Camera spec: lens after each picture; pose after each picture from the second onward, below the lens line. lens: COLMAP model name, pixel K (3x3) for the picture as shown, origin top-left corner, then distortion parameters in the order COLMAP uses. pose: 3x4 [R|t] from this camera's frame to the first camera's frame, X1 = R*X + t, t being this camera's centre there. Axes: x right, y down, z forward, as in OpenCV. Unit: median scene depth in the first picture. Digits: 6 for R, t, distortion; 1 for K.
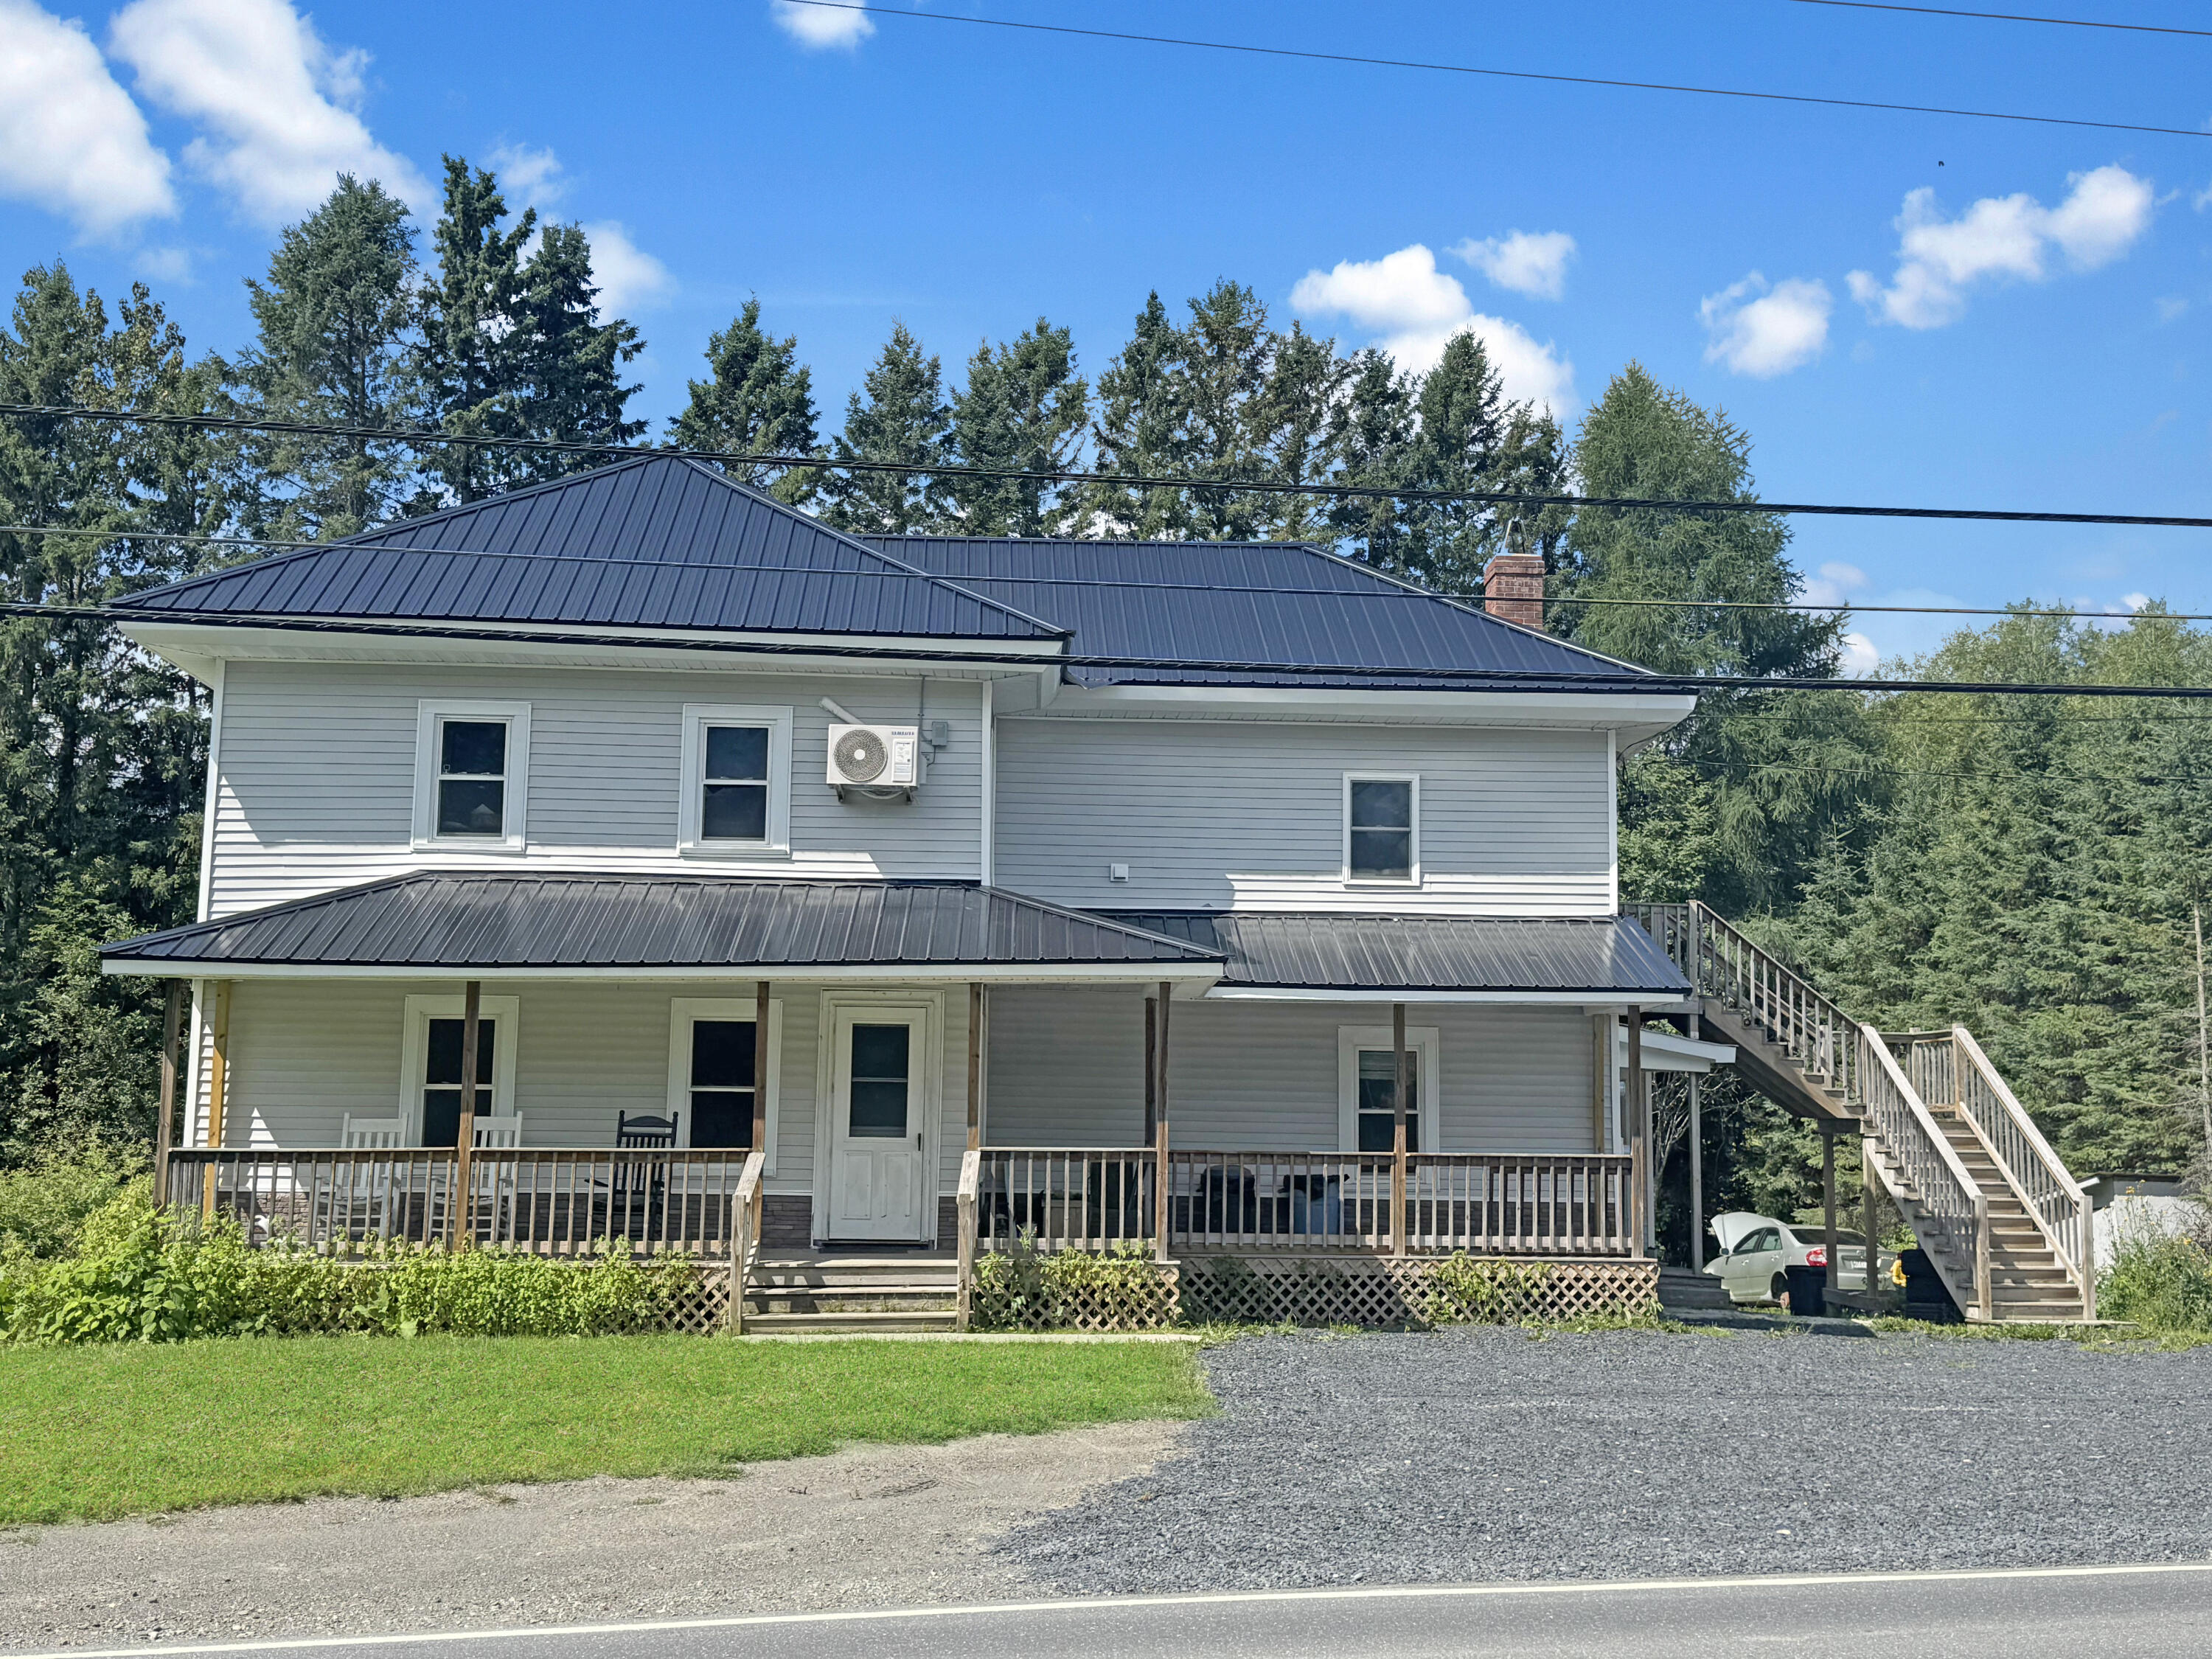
lens RADIAL K [[2367.2, 0, 1106.0], [0, 2367.2, 829.5], [0, 0, 1]] dist [0.011290, 0.018184]
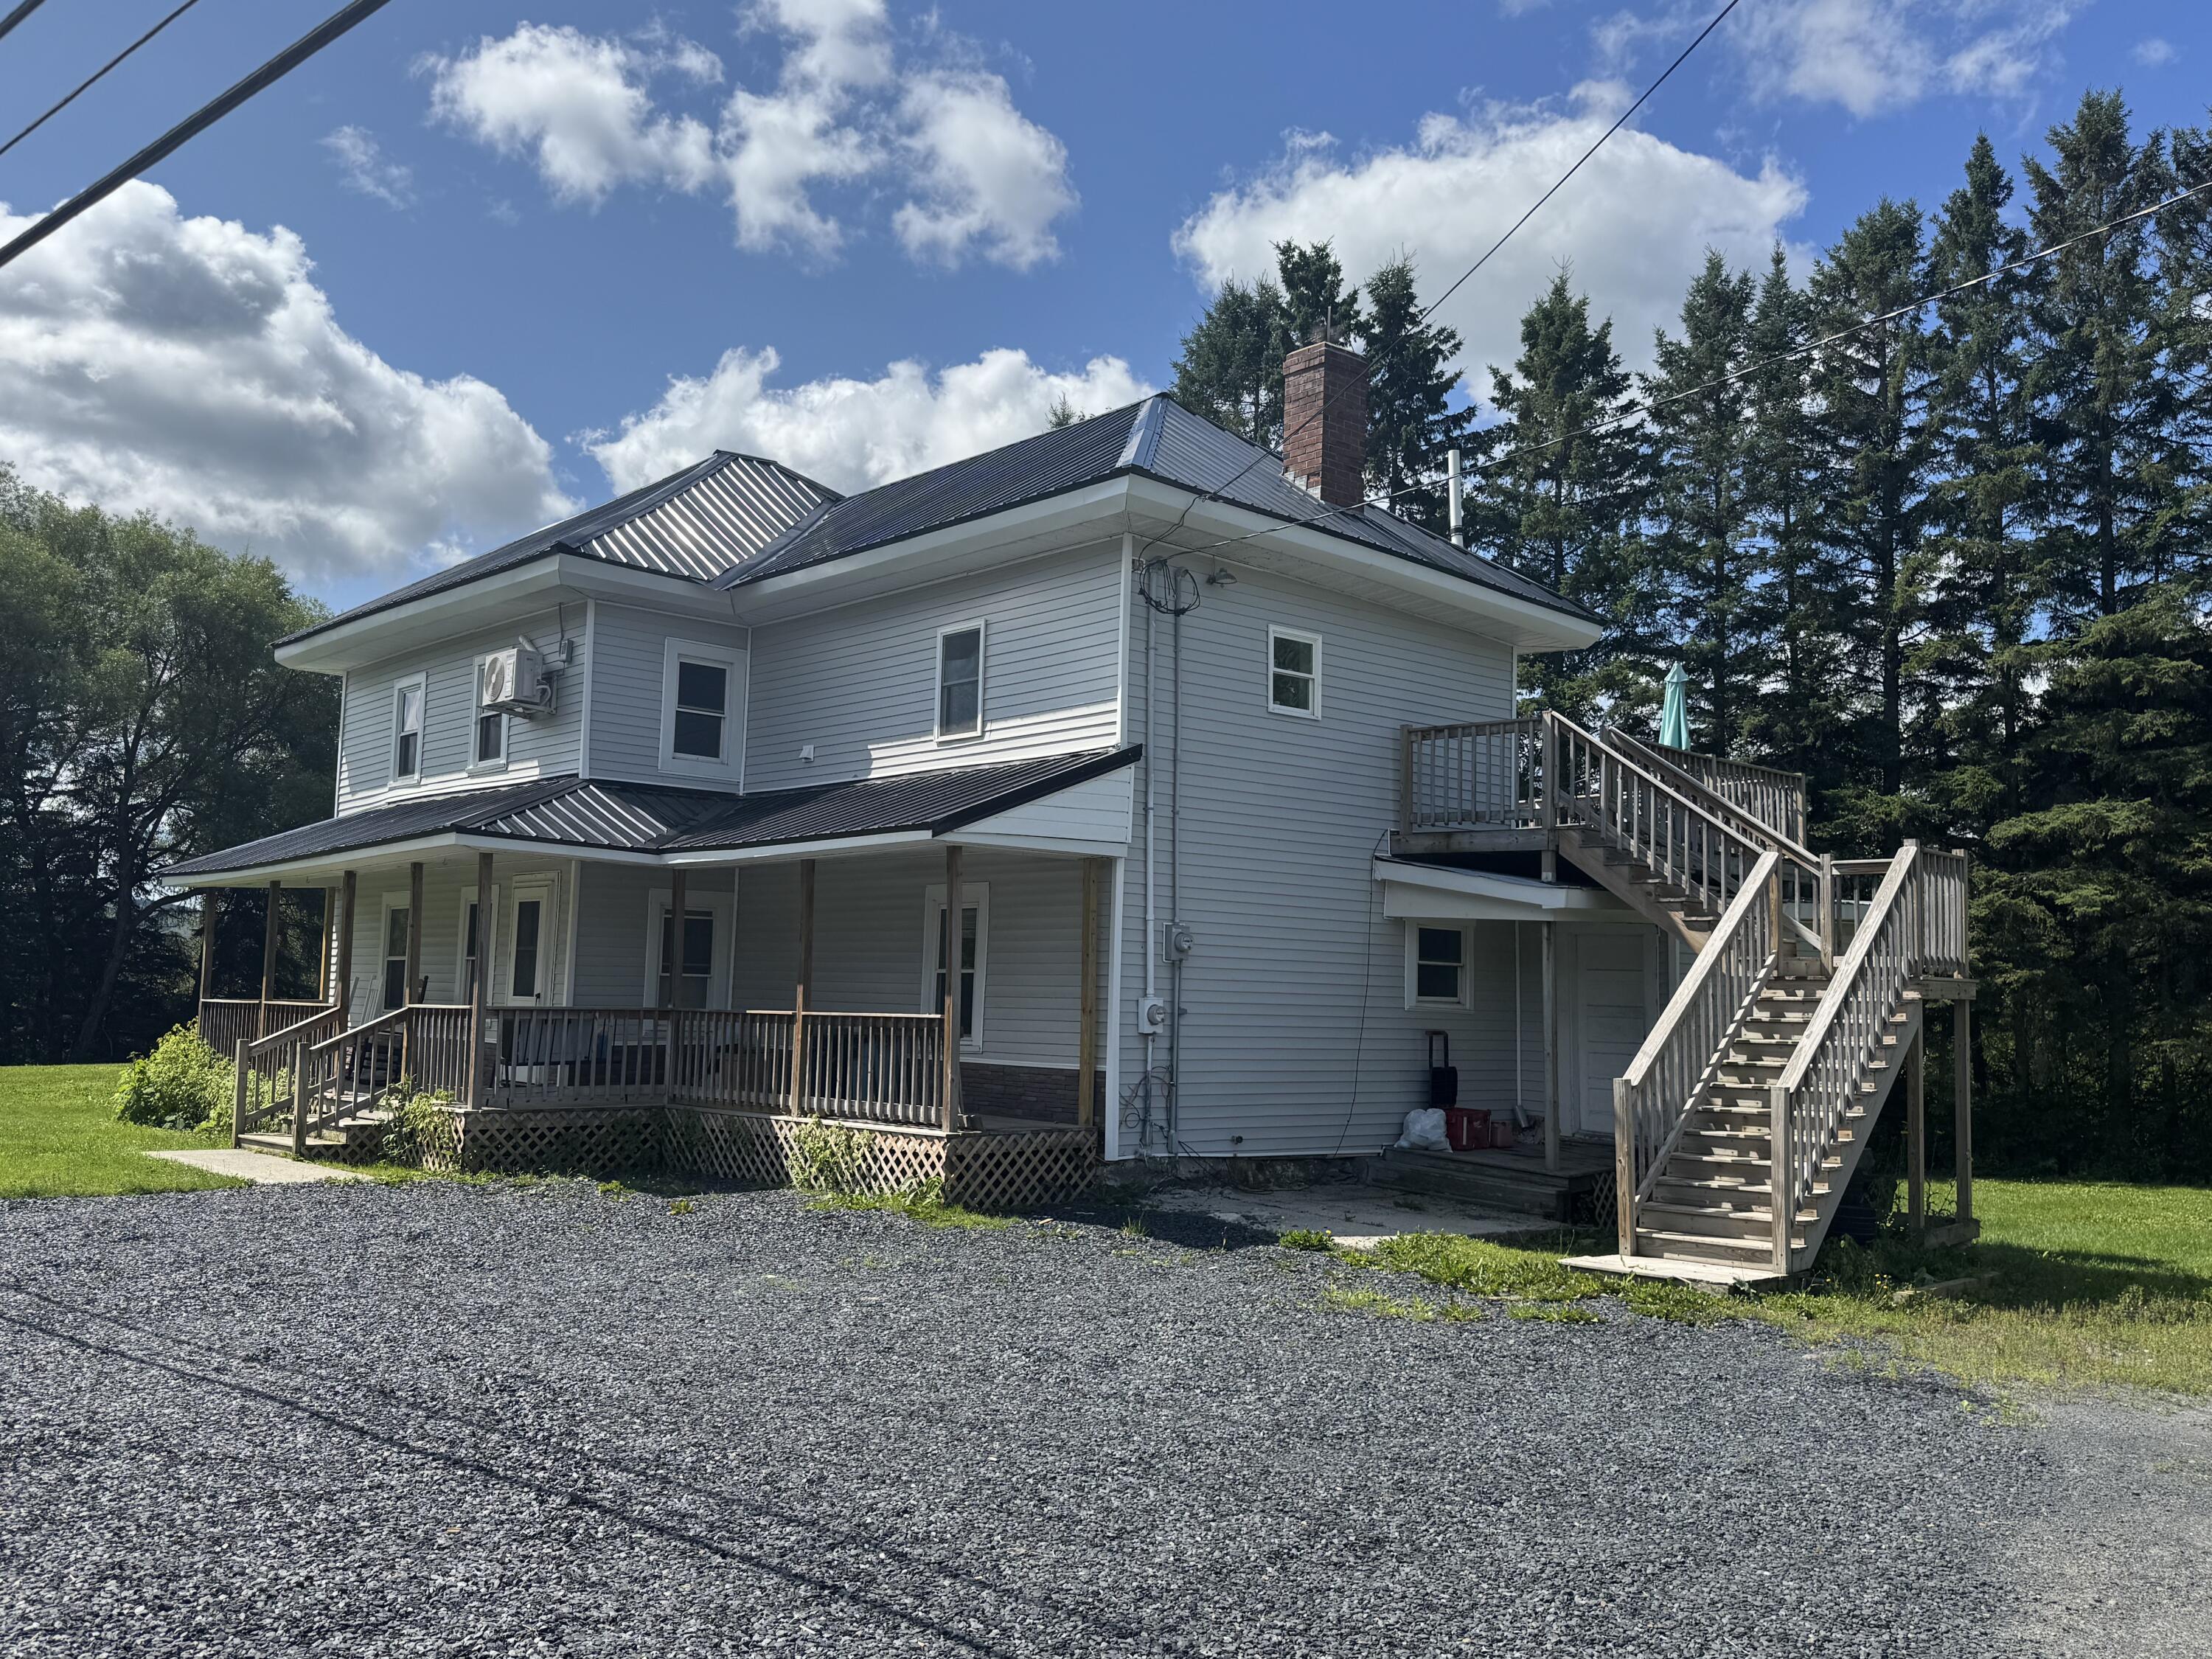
lens RADIAL K [[1816.7, 0, 1106.0], [0, 1816.7, 829.5], [0, 0, 1]] dist [-0.044130, 0.002316]
pose [[0.639975, -0.079360, -0.764287, 0.713000], [0.090793, 0.995494, -0.027342, 0.084864], [0.763013, -0.051893, 0.644297, 0.564079]]
